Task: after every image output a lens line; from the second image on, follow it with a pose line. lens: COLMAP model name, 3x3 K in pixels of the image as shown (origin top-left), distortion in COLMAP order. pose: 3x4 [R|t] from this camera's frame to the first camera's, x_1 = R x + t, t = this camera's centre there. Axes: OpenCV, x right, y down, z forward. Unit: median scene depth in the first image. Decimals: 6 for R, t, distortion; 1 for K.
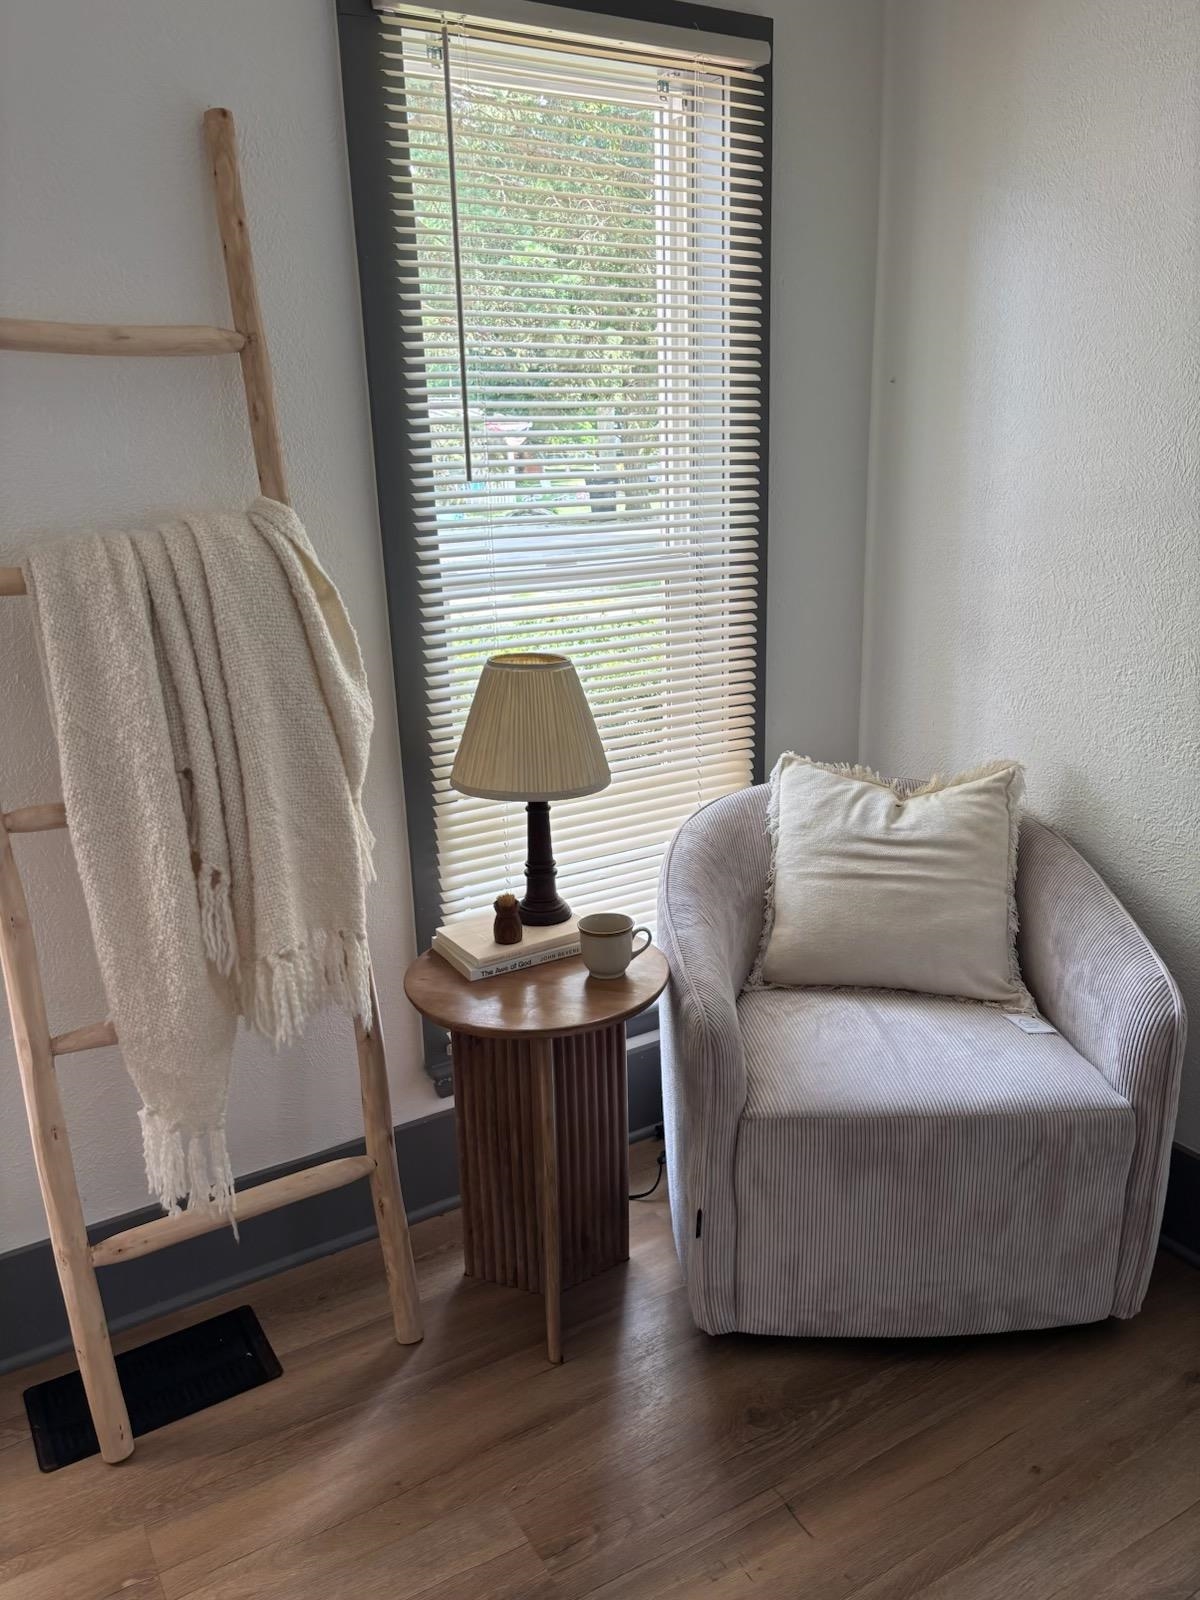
lens RADIAL K [[1205.6, 0, 595.3], [0, 1205.6, 801.9], [0, 0, 1]] dist [-0.003396, -0.001234]
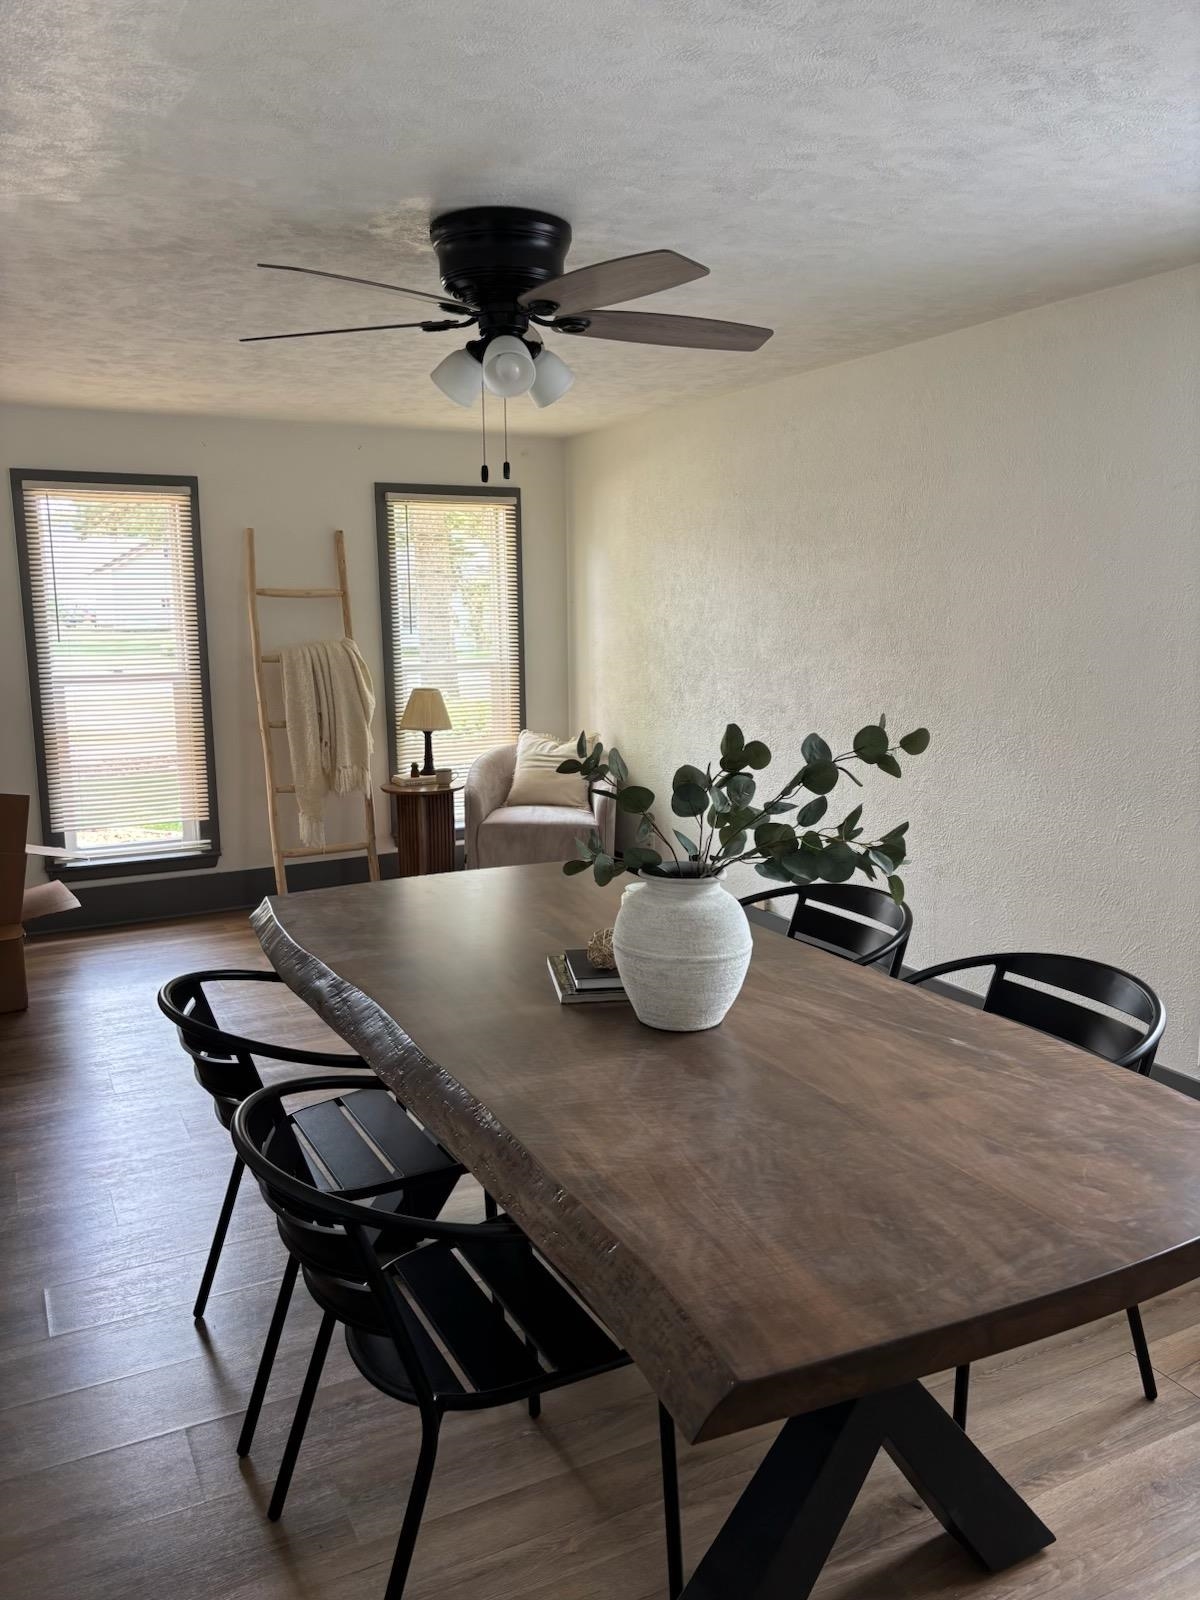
lens RADIAL K [[1205.6, 0, 602.9], [0, 1205.6, 805.7], [0, 0, 1]] dist [-0.003396, -0.001234]
pose [[0.997828, 0.025486, -0.060748, 0.661748], [-0.032817, 0.991873, -0.122926, 0.607082], [0.057121, 0.124652, 0.990555, -2.253328]]
